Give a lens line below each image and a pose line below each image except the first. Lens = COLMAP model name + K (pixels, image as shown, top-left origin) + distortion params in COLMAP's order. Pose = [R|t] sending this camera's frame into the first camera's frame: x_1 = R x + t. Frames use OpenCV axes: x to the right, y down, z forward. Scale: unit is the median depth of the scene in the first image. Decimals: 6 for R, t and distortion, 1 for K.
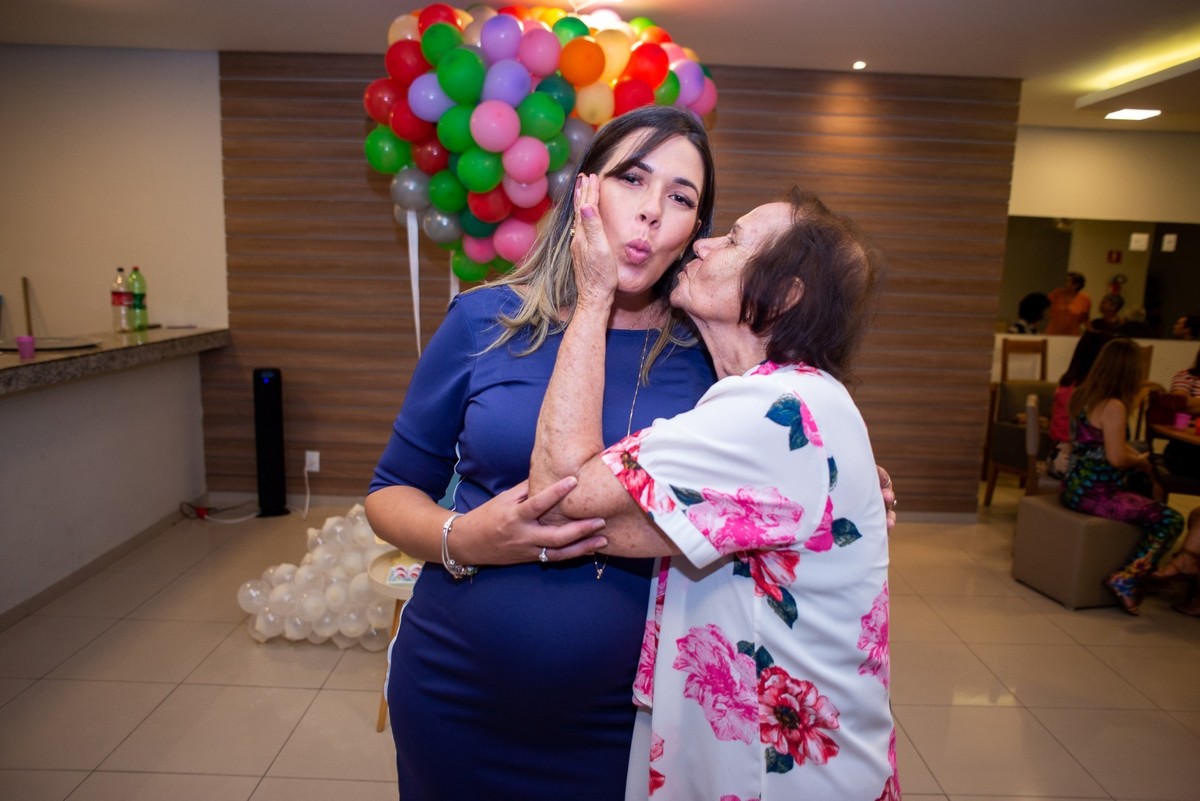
lens RADIAL K [[822.1, 0, 602.0], [0, 822.1, 400.2], [0, 0, 1]] dist [-0.086044, 0.075629]
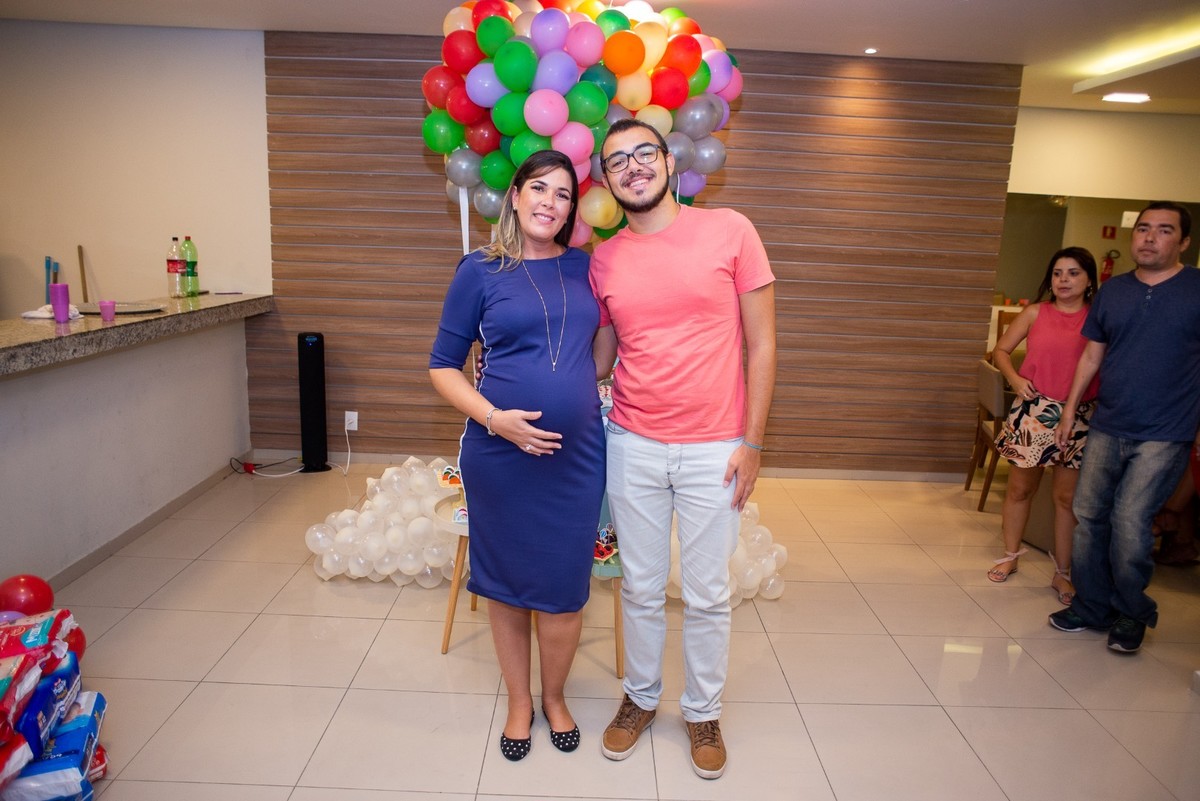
lens RADIAL K [[819.1, 0, 601.9], [0, 819.1, 400.3], [0, 0, 1]] dist [-0.088348, 0.077027]
pose [[0.999963, 0.006811, 0.005259, -0.037247], [-0.007001, 0.999289, 0.037034, 0.007555], [-0.005003, -0.037069, 0.999300, -0.071089]]
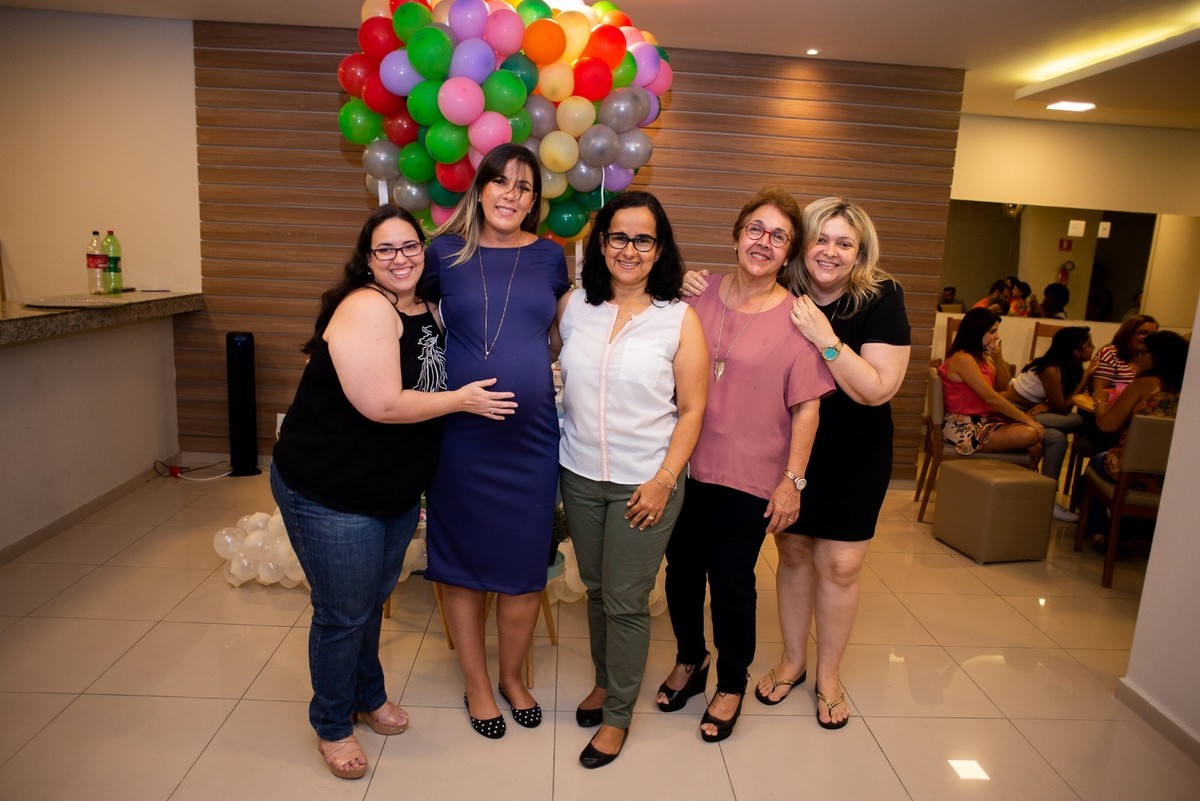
lens RADIAL K [[819.1, 0, 601.9], [0, 819.1, 400.3], [0, 0, 1]] dist [-0.088348, 0.077027]
pose [[0.999195, 0.012988, 0.037951, 0.010879], [-0.013905, 0.999616, 0.023977, 0.017293], [-0.037625, -0.024485, 0.998992, -0.048304]]
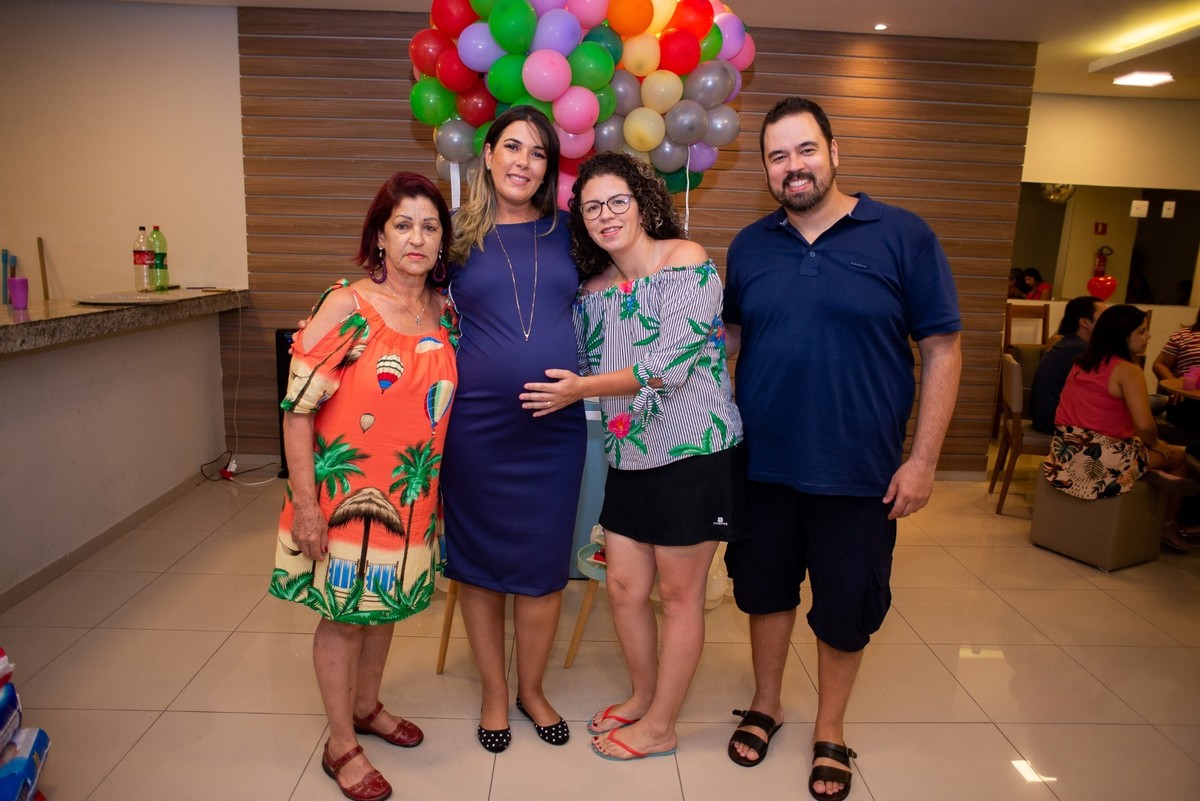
lens RADIAL K [[818.1, 0, 600.8], [0, 818.1, 399.8], [0, 0, 1]] dist [-0.082050, 0.069294]
pose [[0.999693, -0.003063, 0.024571, -0.057220], [0.002407, 0.999641, 0.026688, 0.023577], [-0.024644, -0.026621, 0.999342, -0.006774]]
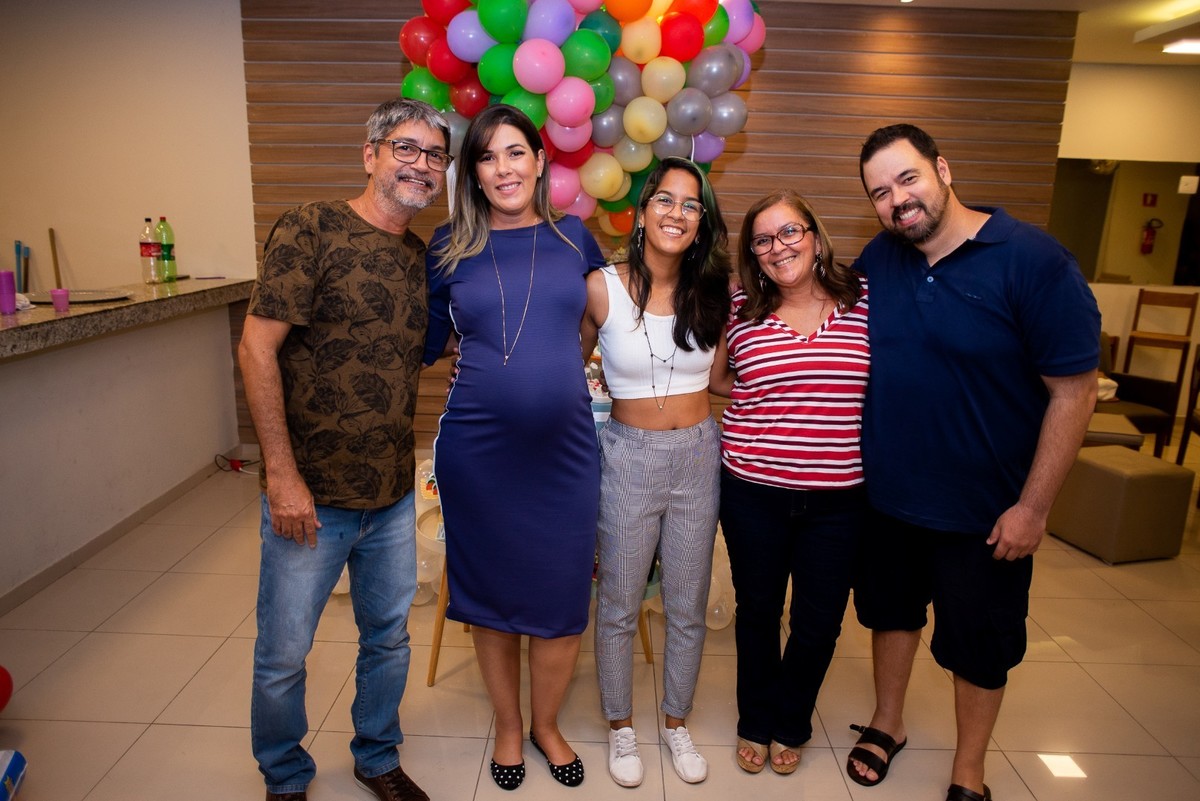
lens RADIAL K [[819.1, 0, 601.9], [0, 819.1, 400.3], [0, 0, 1]] dist [-0.088348, 0.077027]
pose [[0.999836, -0.001894, -0.018021, -0.026067], [0.003054, 0.997907, 0.064590, -0.003786], [0.017861, -0.064634, 0.997749, 0.017977]]
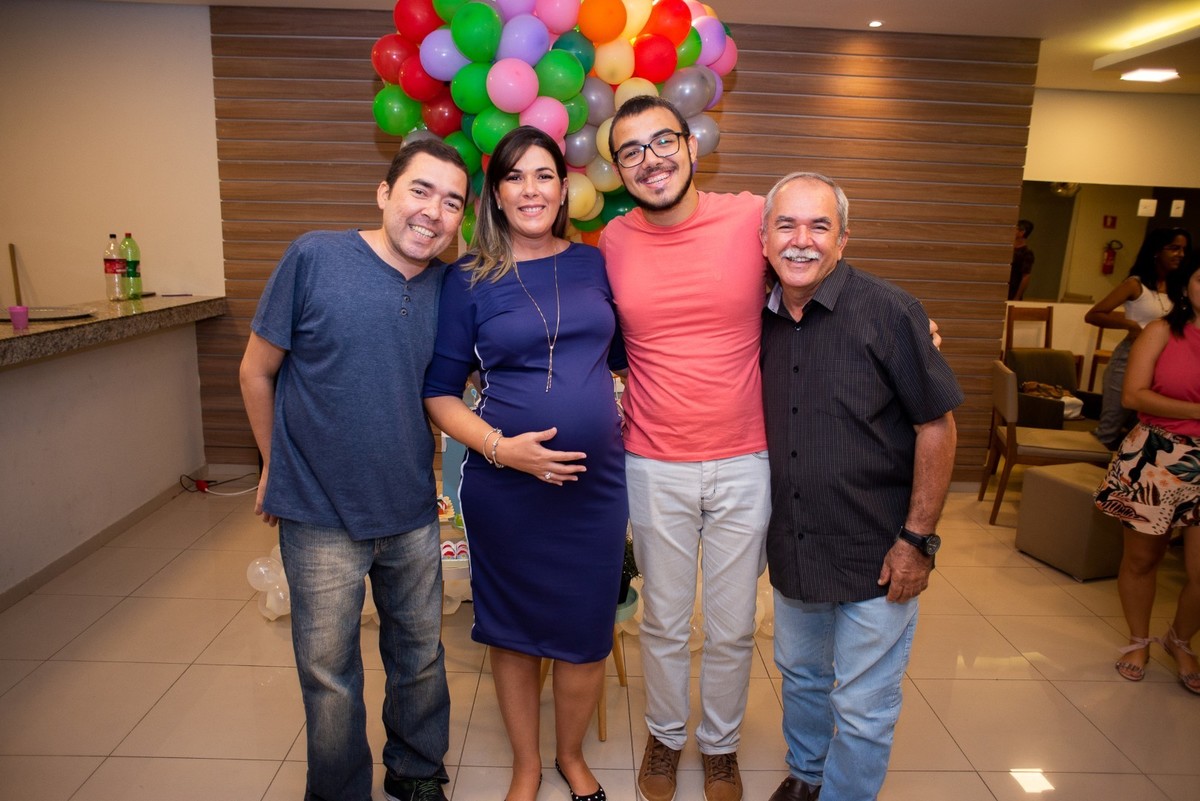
lens RADIAL K [[818.1, 0, 600.8], [0, 818.1, 399.8], [0, 0, 1]] dist [-0.082050, 0.069294]
pose [[0.999884, -0.002835, 0.014962, -0.027162], [0.002195, 0.999087, 0.042669, -0.005562], [-0.015069, -0.042631, 0.998977, 0.022584]]
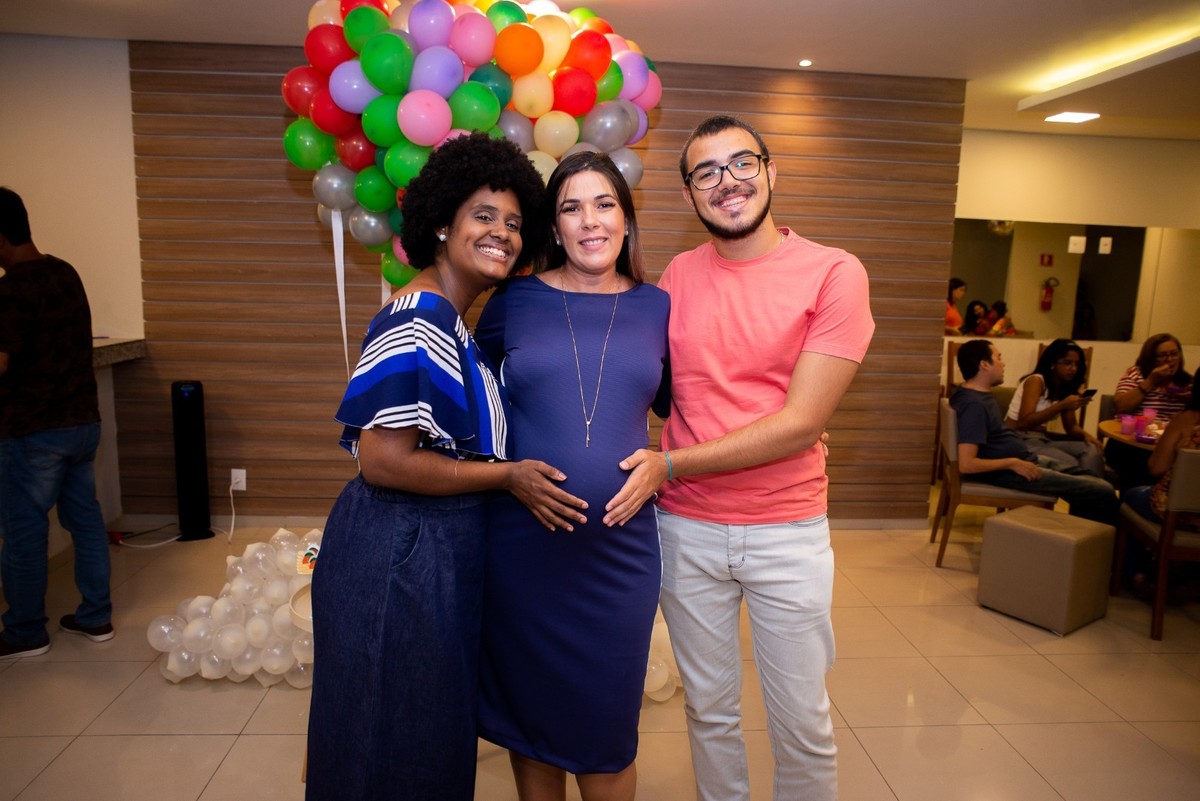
lens RADIAL K [[820.2, 0, 601.2], [0, 820.2, 400.3], [0, 0, 1]] dist [-0.087692, 0.075987]
pose [[0.997714, -0.014242, 0.066059, 0.002012], [0.014726, 0.999868, -0.006847, -0.004182], [-0.065953, 0.007804, 0.997792, 0.045486]]
